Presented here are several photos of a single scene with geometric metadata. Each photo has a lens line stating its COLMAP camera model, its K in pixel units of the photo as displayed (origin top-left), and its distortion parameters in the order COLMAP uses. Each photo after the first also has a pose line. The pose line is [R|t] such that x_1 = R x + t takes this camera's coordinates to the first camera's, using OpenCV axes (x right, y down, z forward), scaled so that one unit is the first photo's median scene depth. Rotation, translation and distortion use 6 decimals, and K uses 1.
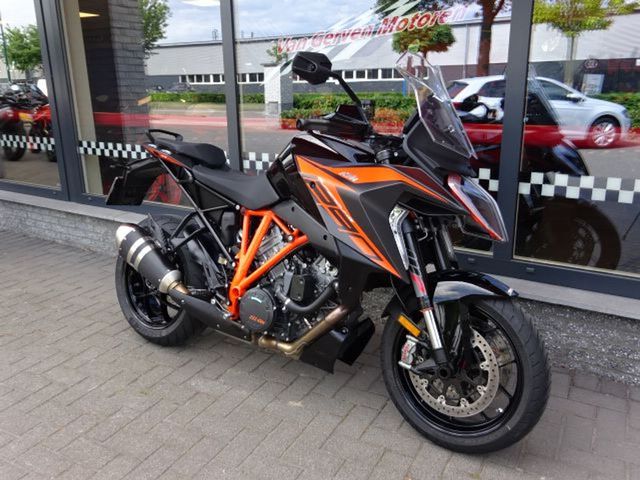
lens RADIAL K [[566.3, 0, 320.0], [0, 566.3, 240.0], [0, 0, 1]] dist [0.044416, -0.004758]
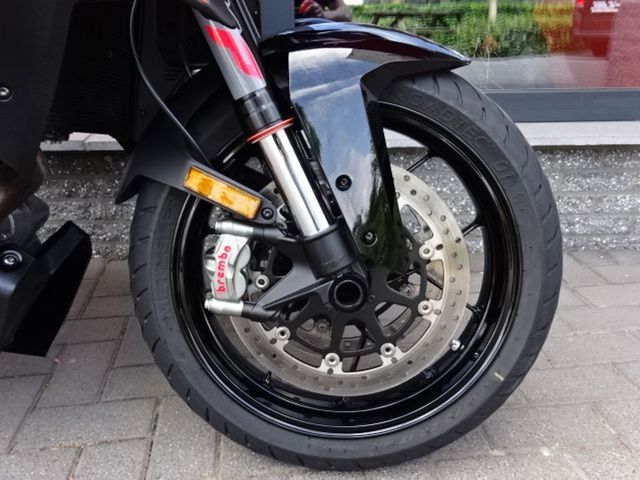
lens RADIAL K [[580.2, 0, 320.0], [0, 580.2, 240.0], [0, 0, 1]] dist [0.049496, 0.000069]
pose [[0.812433, -0.204599, 0.545978, 0.005454], [0.148845, 0.978162, 0.145068, 0.117631], [-0.563736, -0.036592, 0.825144, 0.578680]]
